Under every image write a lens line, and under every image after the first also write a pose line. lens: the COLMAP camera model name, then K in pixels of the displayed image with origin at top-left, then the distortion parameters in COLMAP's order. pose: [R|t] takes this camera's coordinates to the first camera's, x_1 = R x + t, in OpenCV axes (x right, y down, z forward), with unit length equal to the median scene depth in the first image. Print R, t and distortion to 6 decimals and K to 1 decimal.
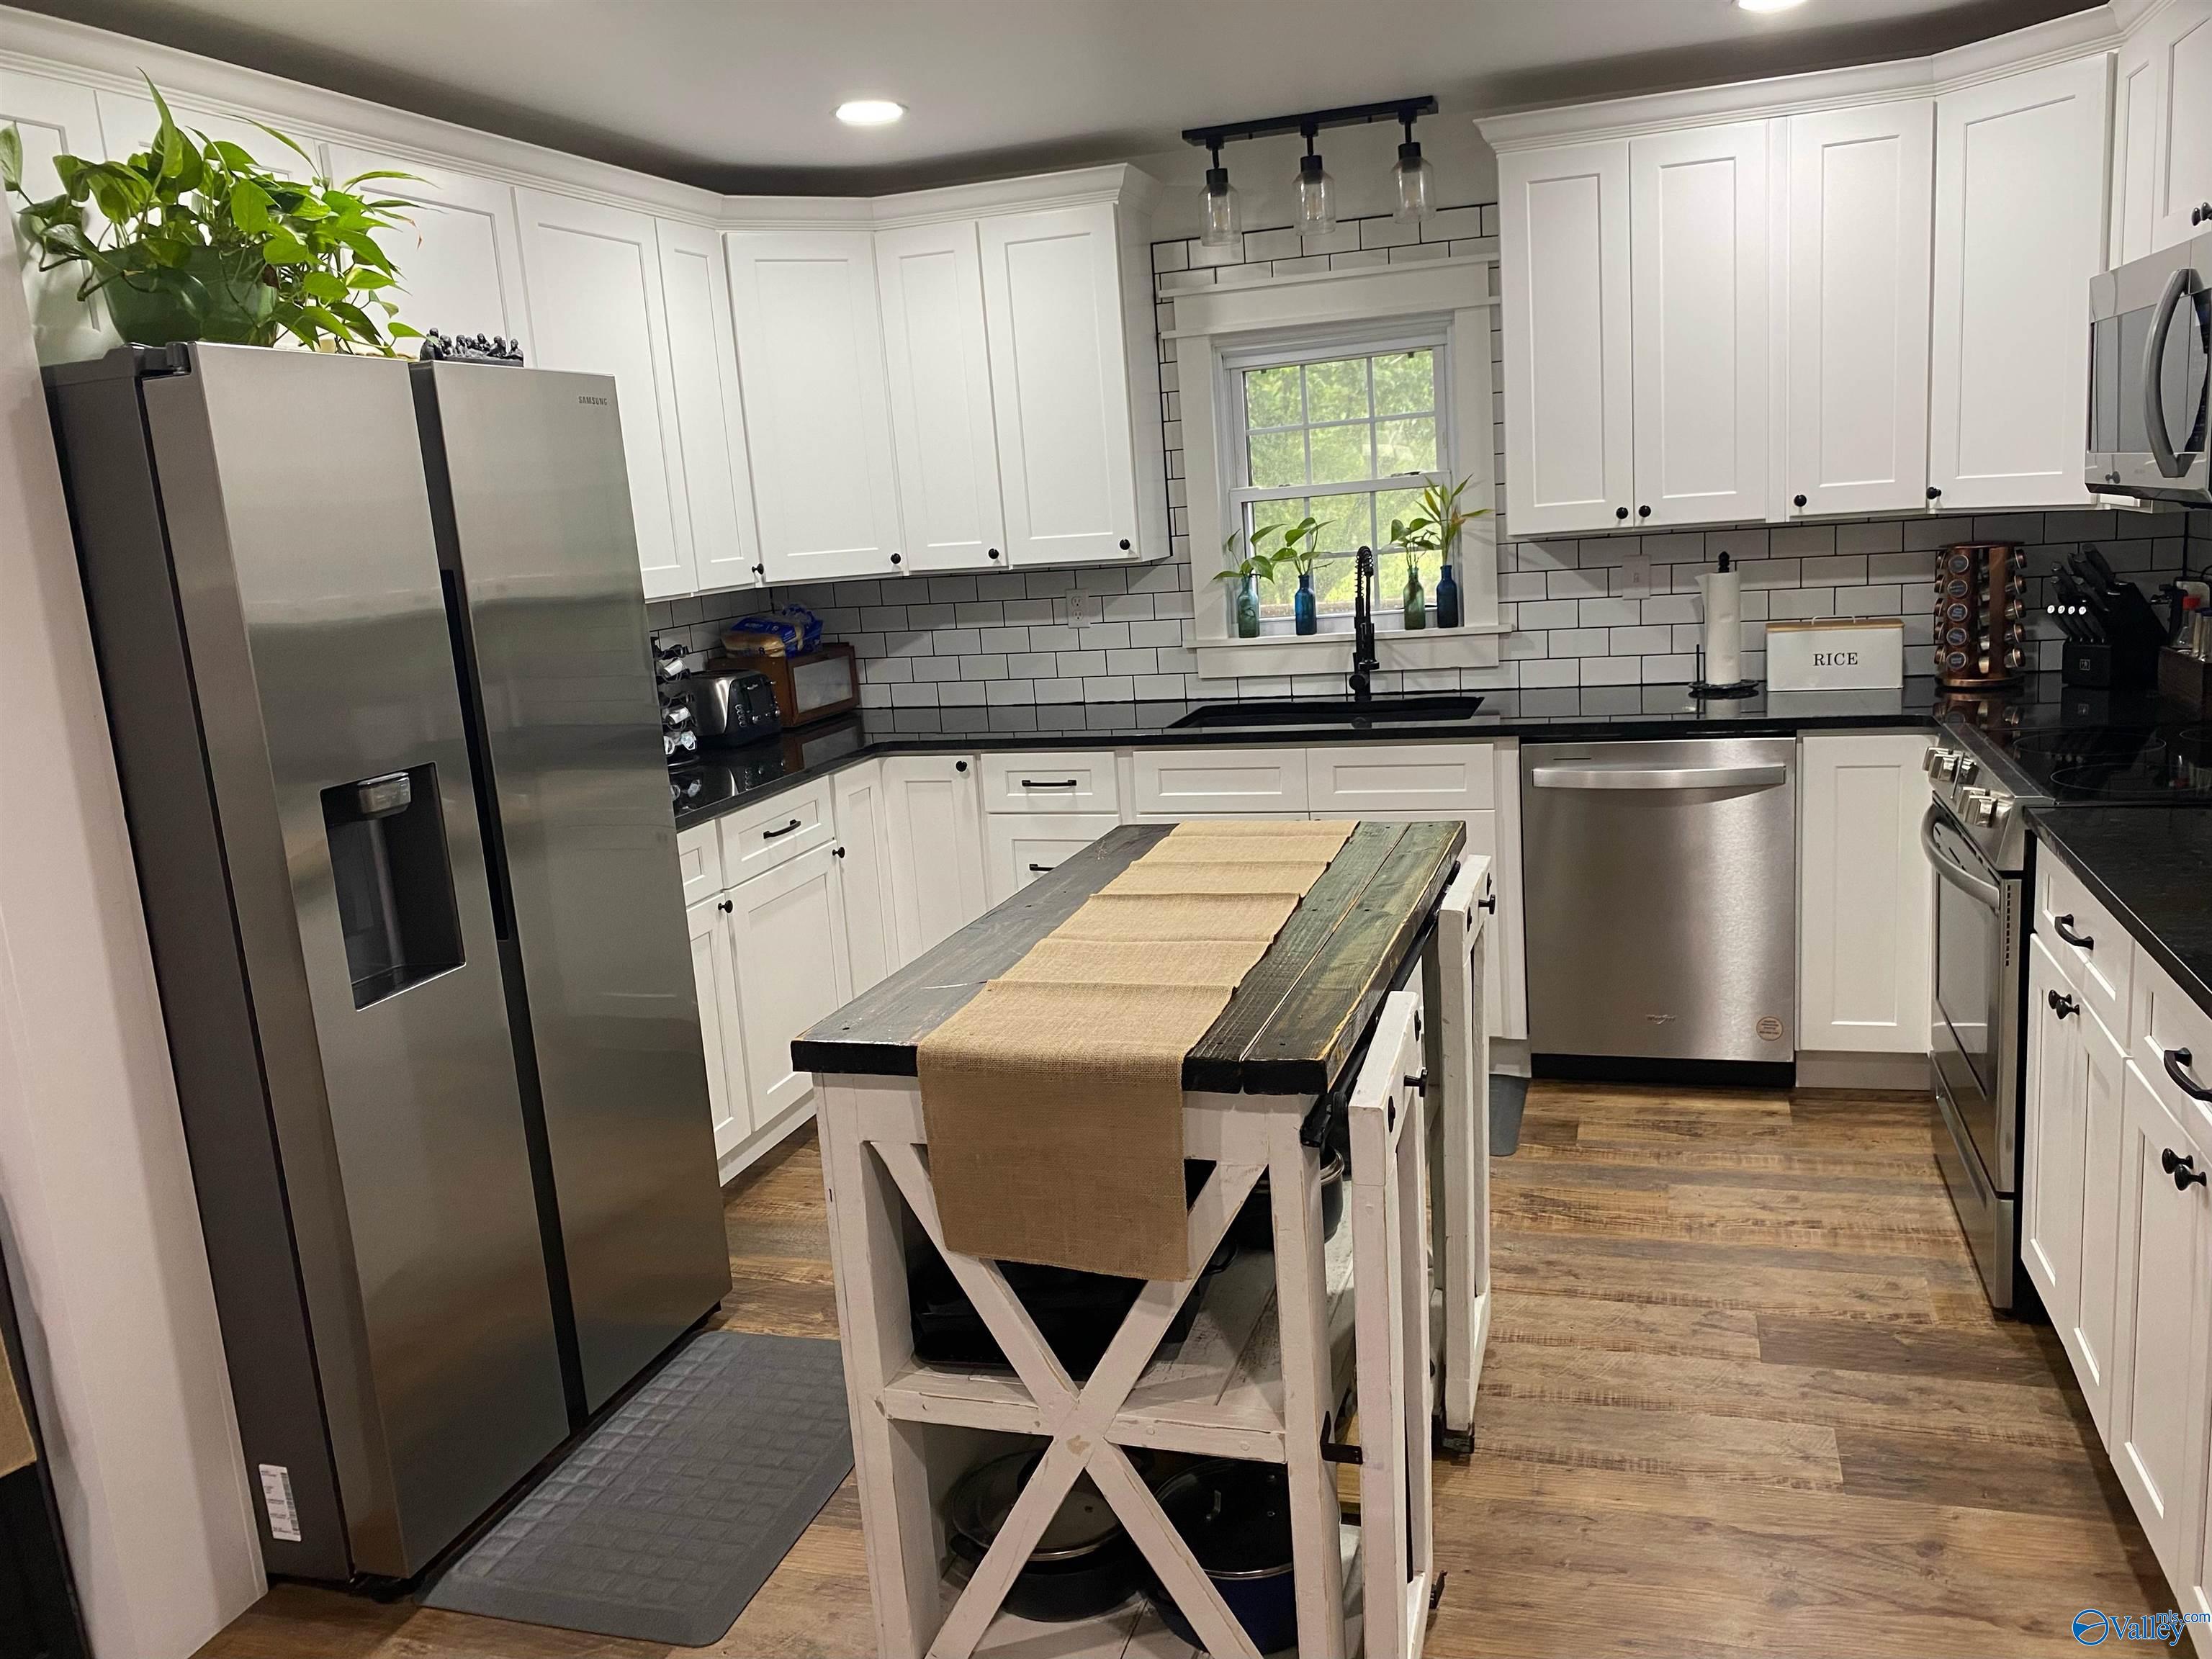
lens RADIAL K [[1682.8, 0, 1106.0], [0, 1682.8, 829.5], [0, 0, 1]] dist [0.152161, -0.244396]
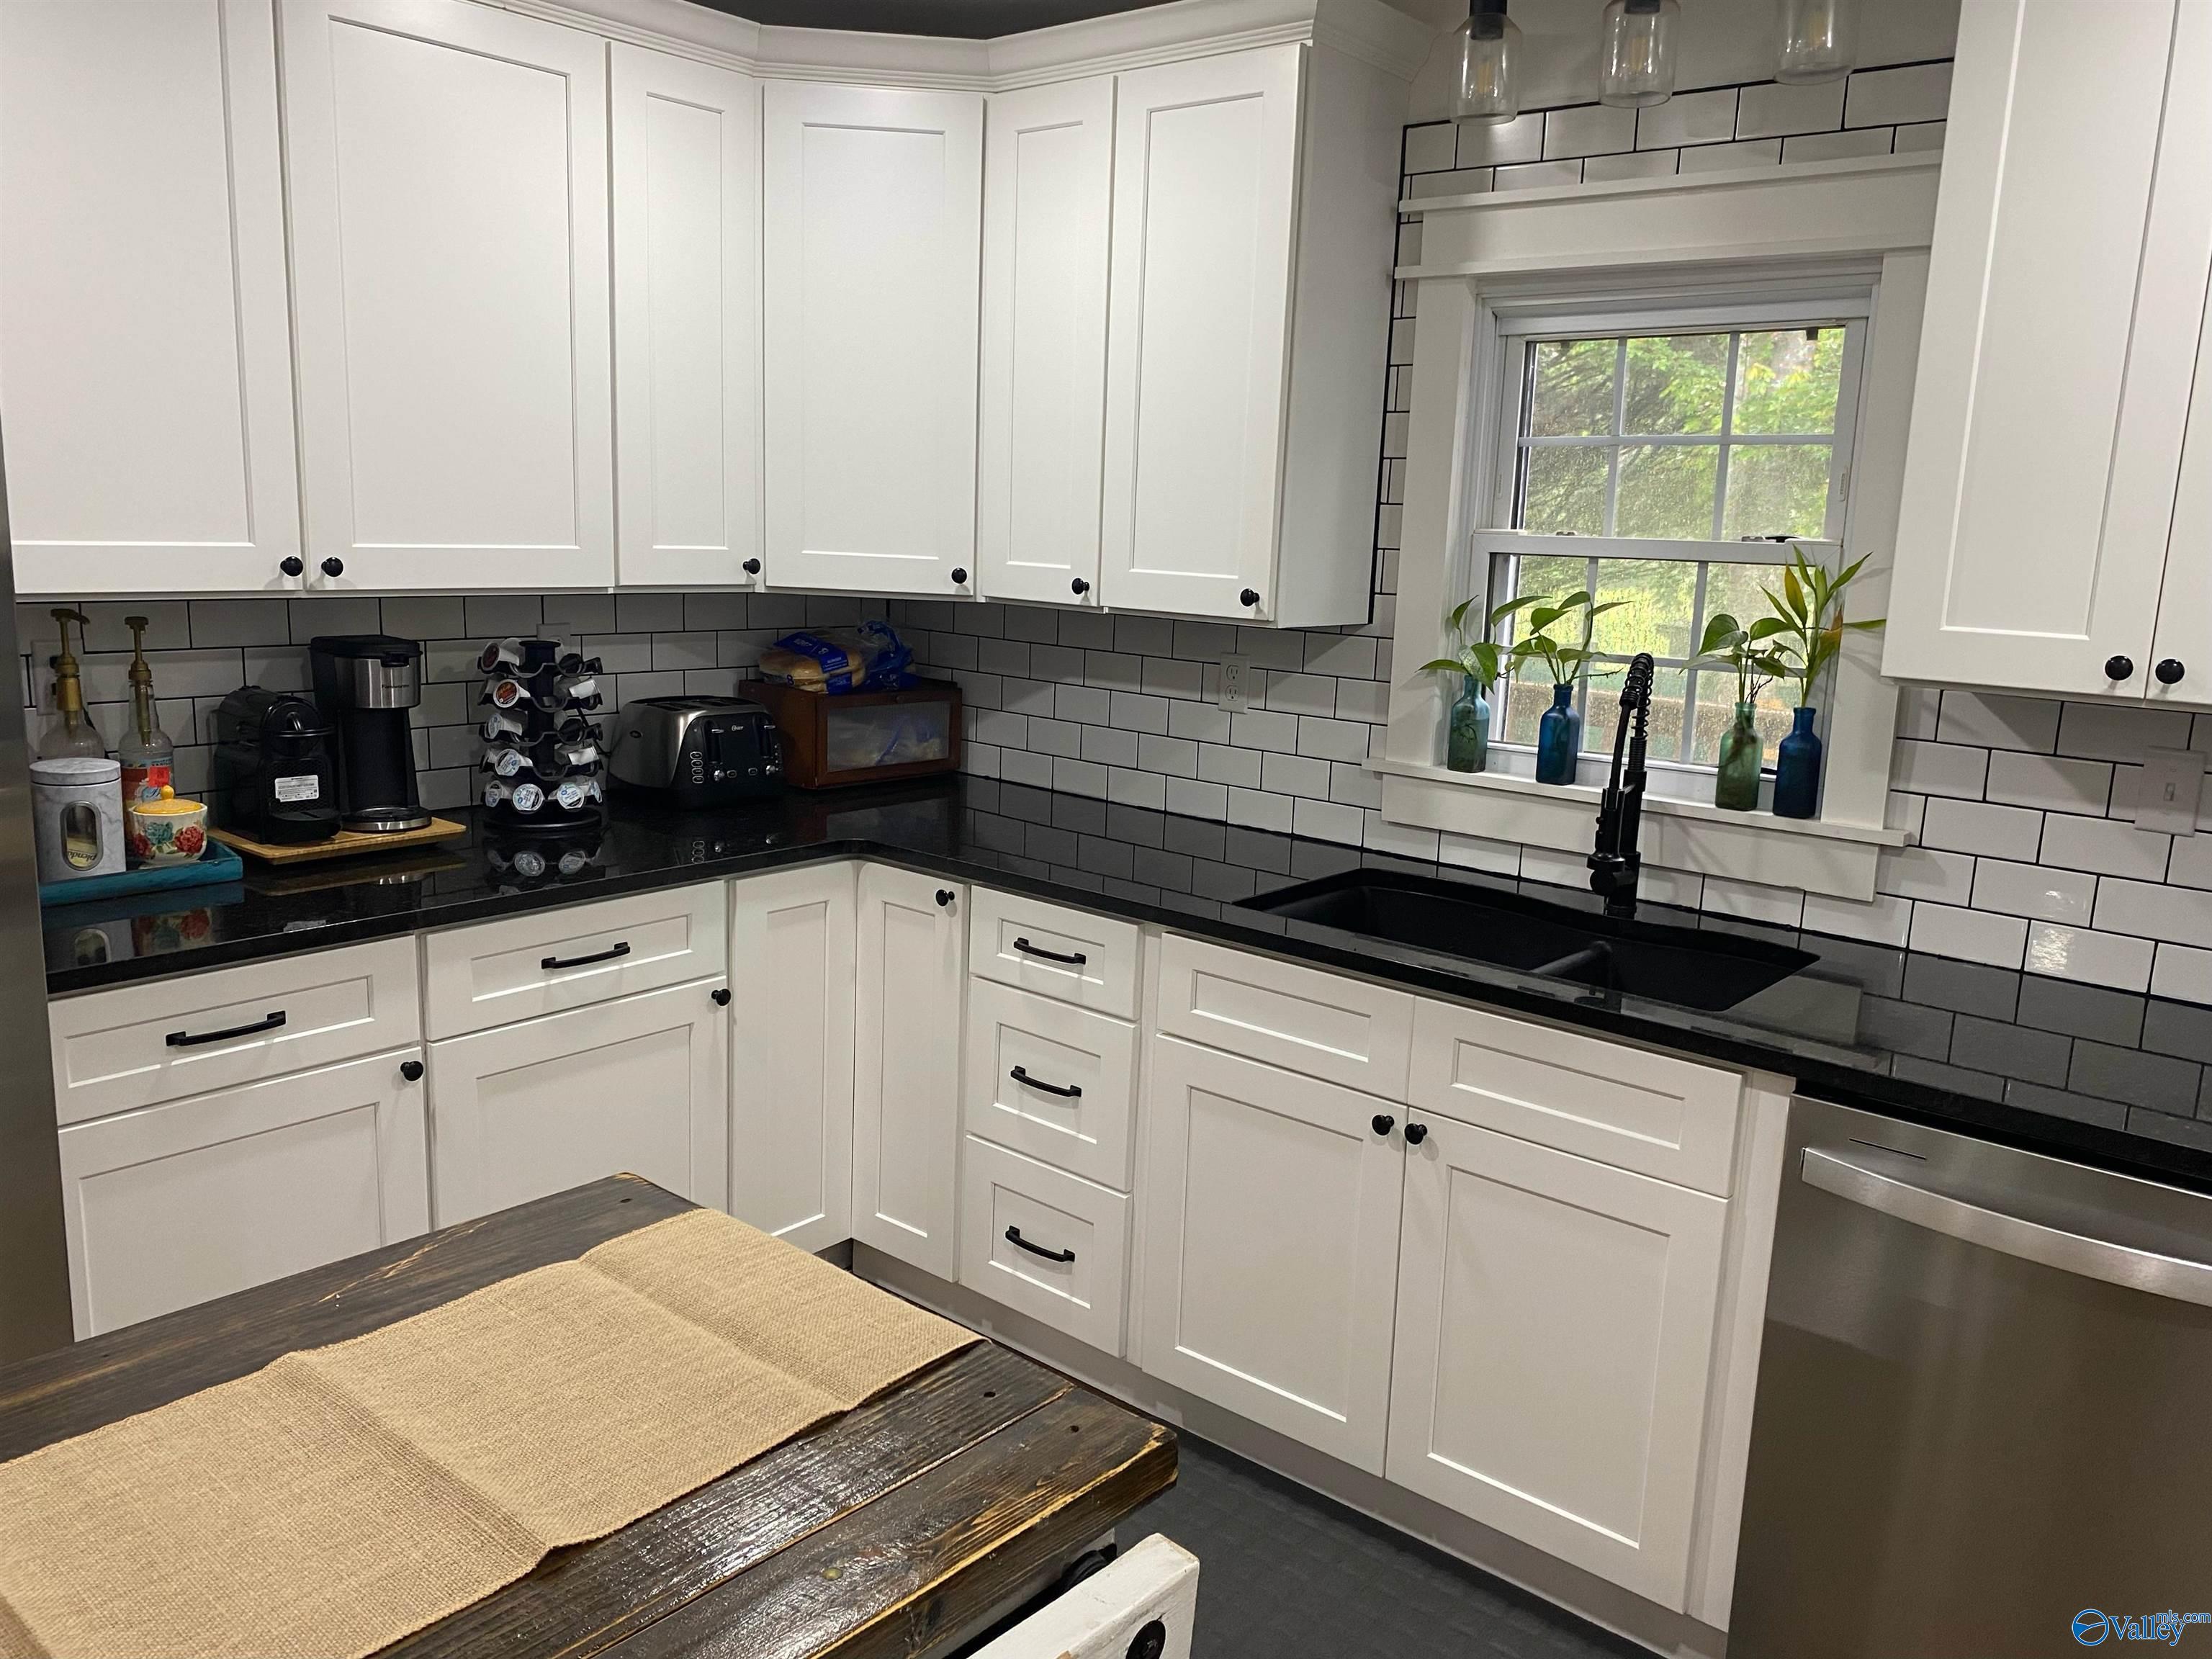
lens RADIAL K [[1682.8, 0, 1106.0], [0, 1682.8, 829.5], [0, 0, 1]] dist [0.152161, -0.244396]
pose [[0.919817, 0.176240, -0.350538, 0.191327], [-0.176674, 0.983780, 0.031022, -0.091822], [0.350319, 0.033396, 0.936035, 0.388467]]
